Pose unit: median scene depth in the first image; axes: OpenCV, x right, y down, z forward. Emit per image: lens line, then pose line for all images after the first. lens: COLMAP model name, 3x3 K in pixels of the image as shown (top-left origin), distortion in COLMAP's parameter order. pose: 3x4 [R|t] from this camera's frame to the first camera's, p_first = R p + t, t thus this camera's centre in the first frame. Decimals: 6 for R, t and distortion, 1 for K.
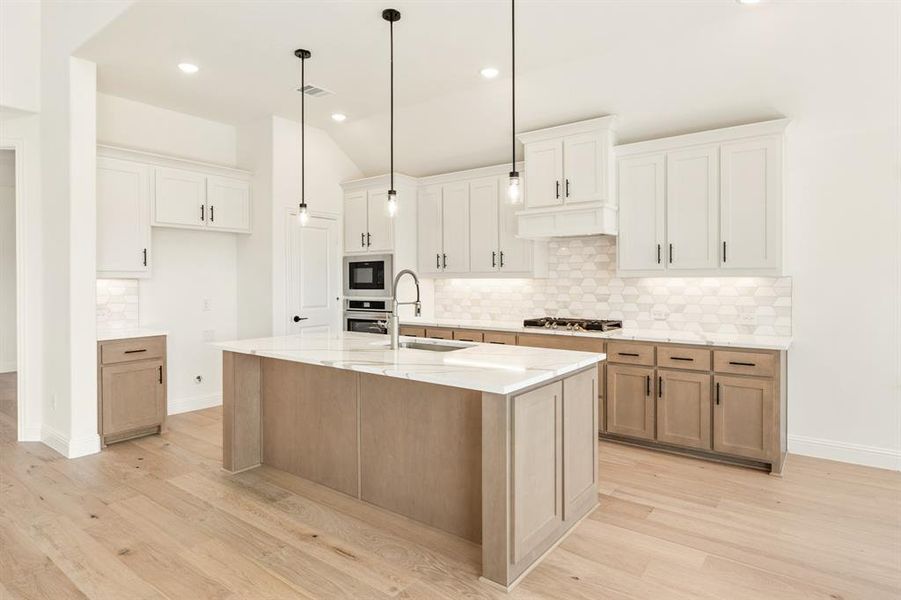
lens RADIAL K [[498.9, 0, 461.0], [0, 498.9, 281.4], [0, 0, 1]] dist [0.000888, 0.001779]
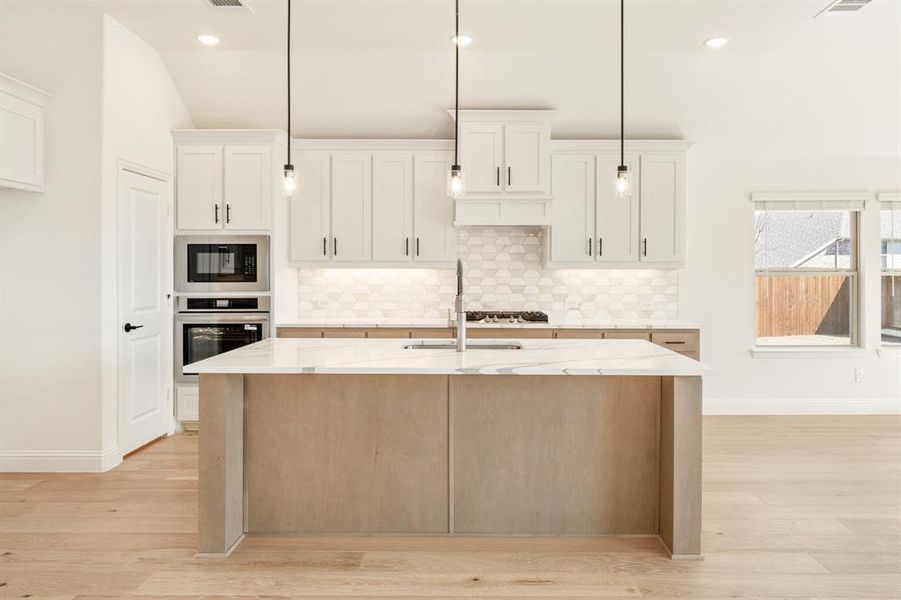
lens RADIAL K [[587.0, 0, 465.8], [0, 587.0, 271.7], [0, 0, 1]] dist [0.001809, -0.001910]
pose [[0.806627, 0.004326, 0.591045, -0.528225], [-0.004108, 0.999990, -0.001712, 0.001014], [-0.591046, -0.001047, 0.806637, 0.134291]]
